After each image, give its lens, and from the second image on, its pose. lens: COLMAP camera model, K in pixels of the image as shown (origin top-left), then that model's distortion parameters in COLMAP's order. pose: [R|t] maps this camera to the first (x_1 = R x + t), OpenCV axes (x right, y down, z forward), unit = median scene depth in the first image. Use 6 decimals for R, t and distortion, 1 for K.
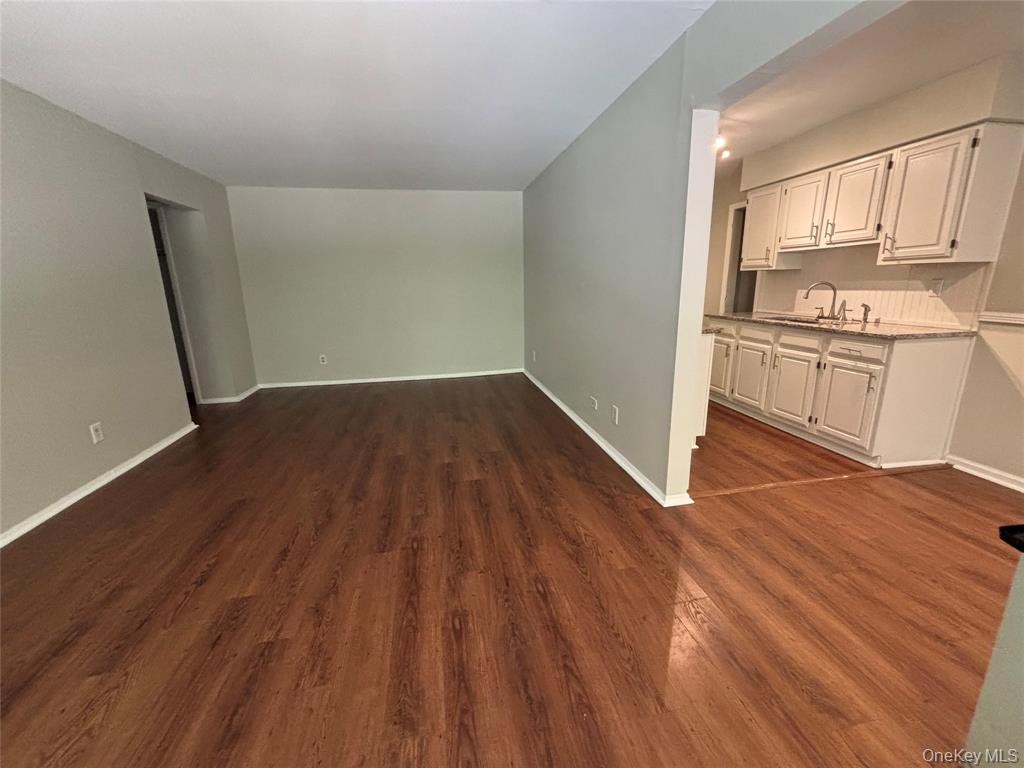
lens RADIAL K [[413.4, 0, 510.5], [0, 413.4, 381.7], [0, 0, 1]] dist [-0.002355, -0.000330]
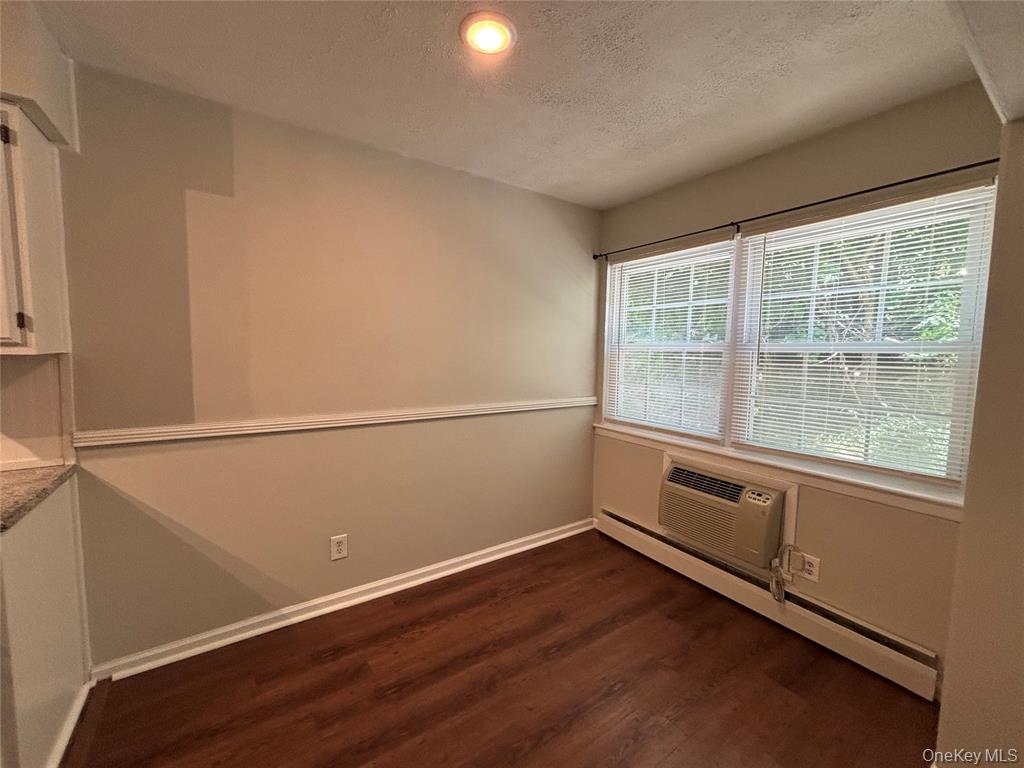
lens RADIAL K [[413.4, 0, 511.9], [0, 413.4, 381.1], [0, 0, 1]] dist [-0.002355, -0.000330]
pose [[-0.388995, -0.054637, 0.919618, 0.336733], [0.224660, 0.962475, 0.152214, -0.191737], [-0.893426, 0.265812, -0.362123, 0.624514]]
